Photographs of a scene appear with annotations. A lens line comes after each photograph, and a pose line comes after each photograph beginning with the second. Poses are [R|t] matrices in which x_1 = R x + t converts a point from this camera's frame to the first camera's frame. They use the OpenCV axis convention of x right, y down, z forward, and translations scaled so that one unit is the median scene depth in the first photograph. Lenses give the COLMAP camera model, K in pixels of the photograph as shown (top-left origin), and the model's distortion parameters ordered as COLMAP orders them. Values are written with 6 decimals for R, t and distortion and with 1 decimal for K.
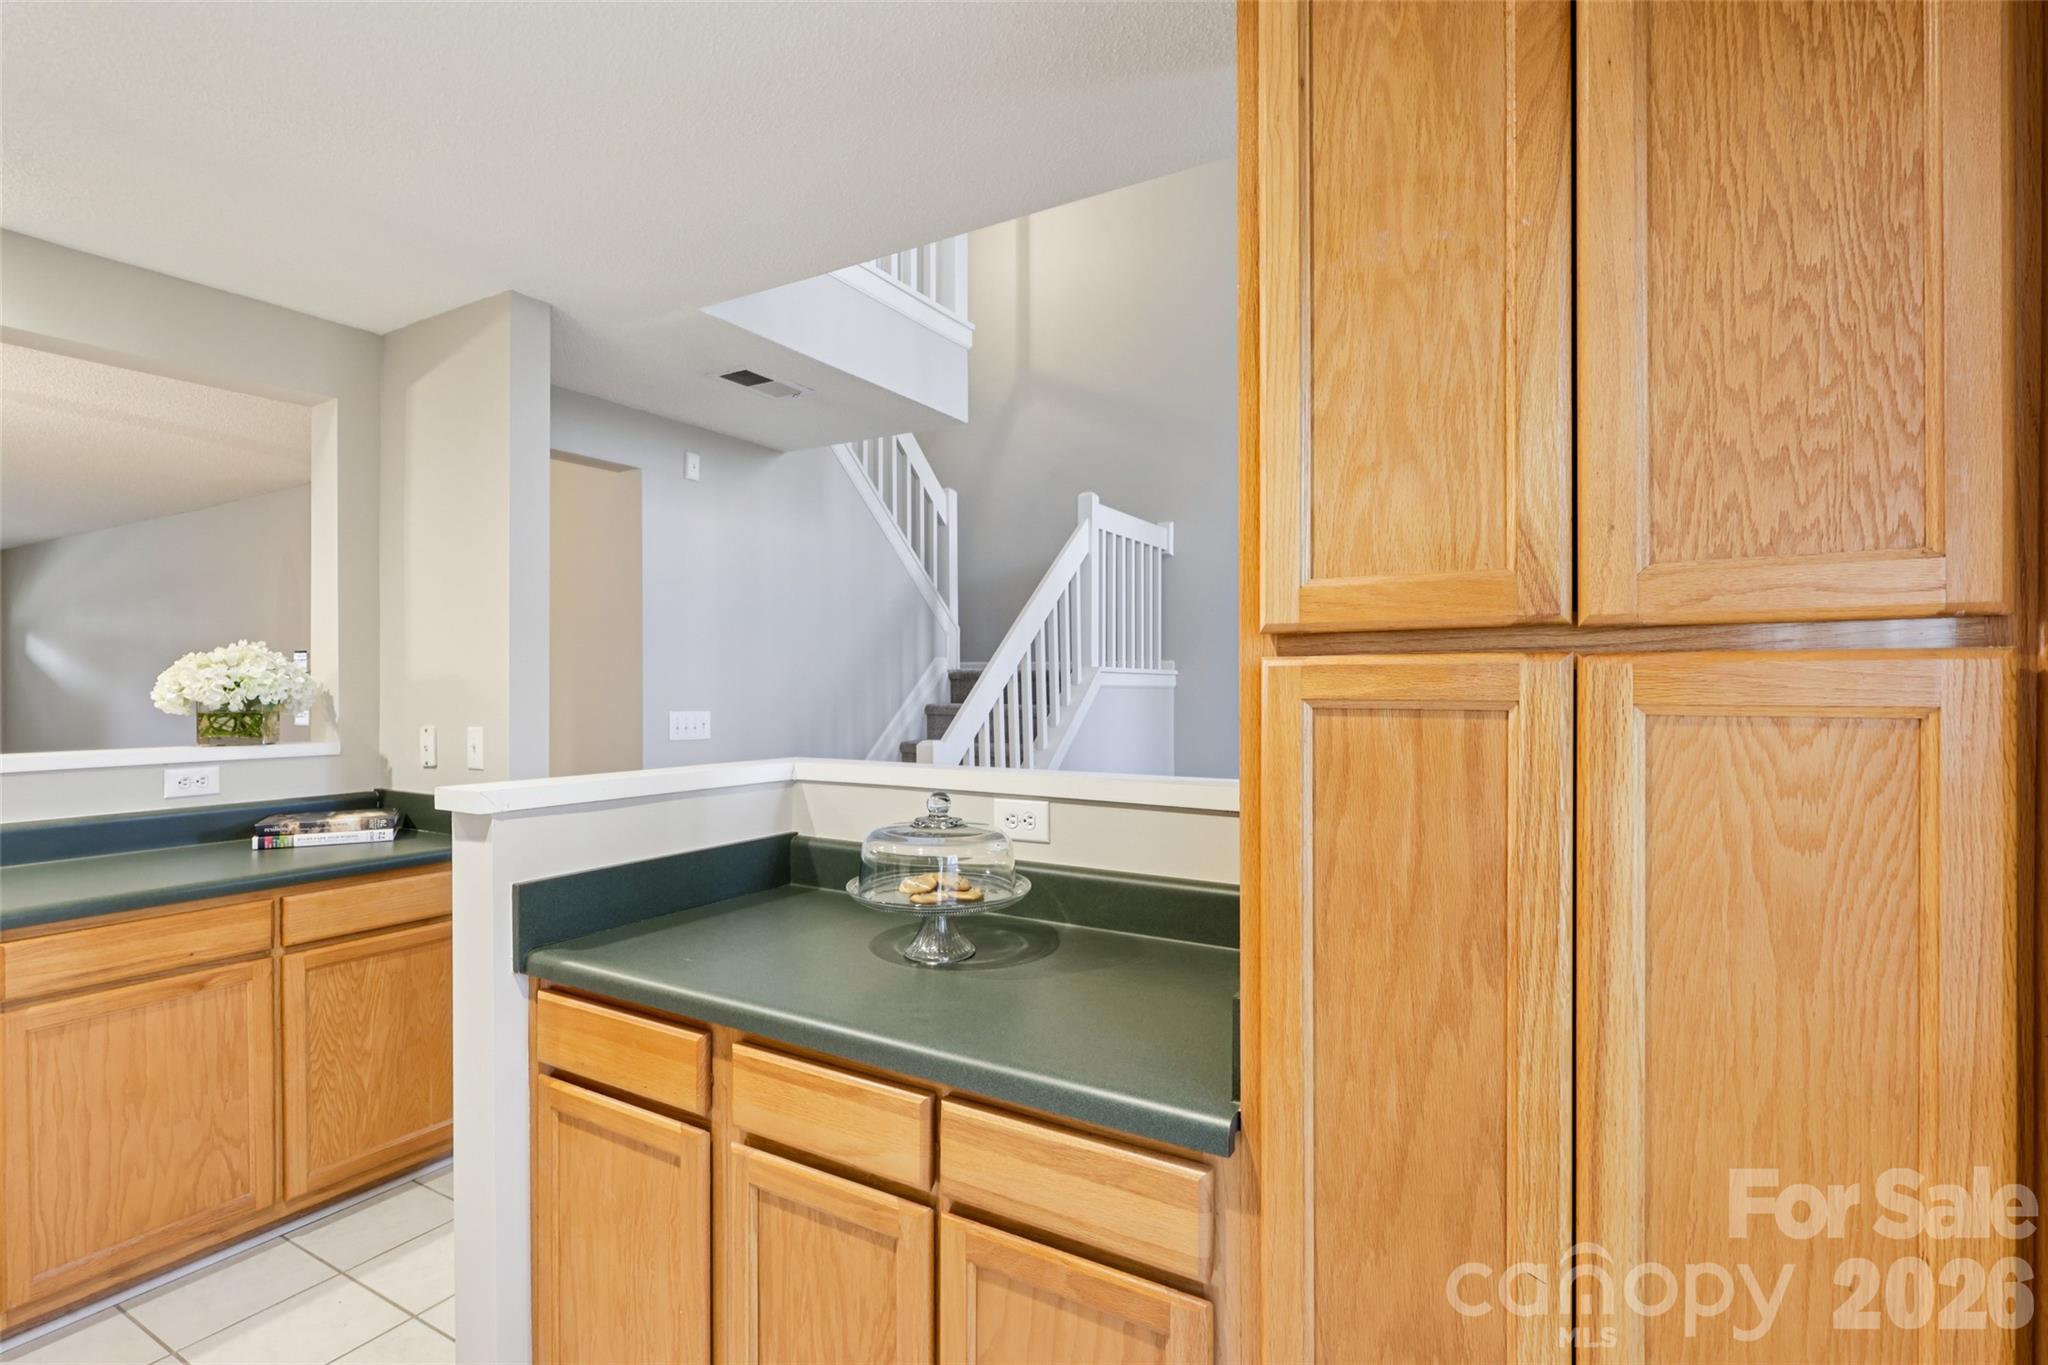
lens RADIAL K [[950.4, 0, 1036.6], [0, 950.4, 693.0], [0, 0, 1]] dist [-0.000140, 0.000276]
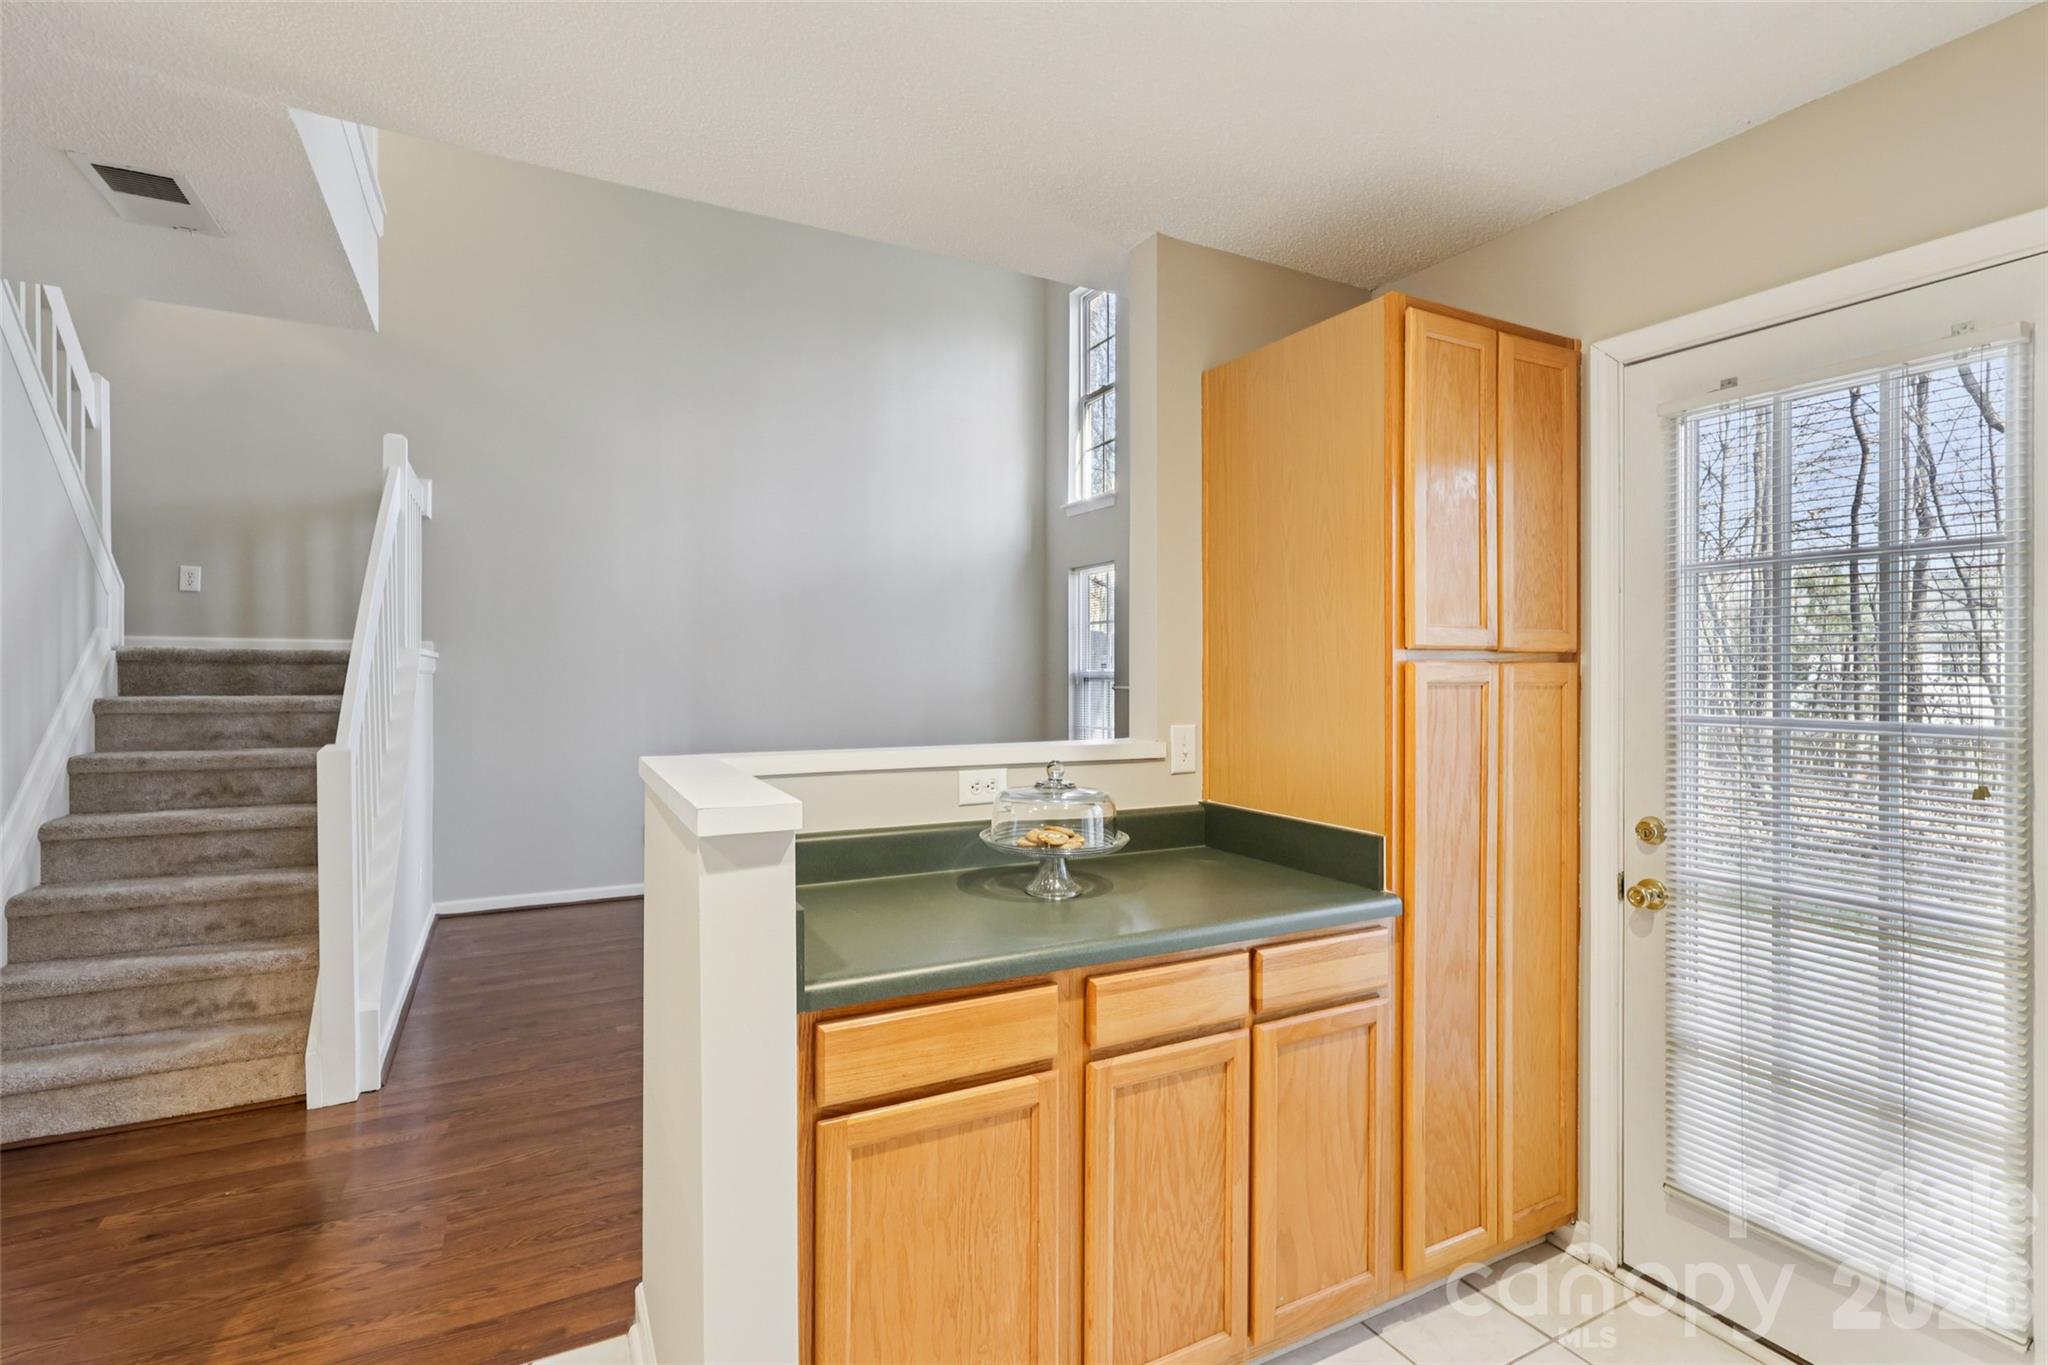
lens RADIAL K [[950.4, 0, 1016.0], [0, 950.4, 676.8], [0, 0, 1]] dist [-0.000140, 0.000276]
pose [[0.534189, -0.004416, 0.845354, -0.695963], [0.004645, 0.999987, 0.002288, -0.004646], [-0.845353, 0.002704, 0.534202, 0.229106]]
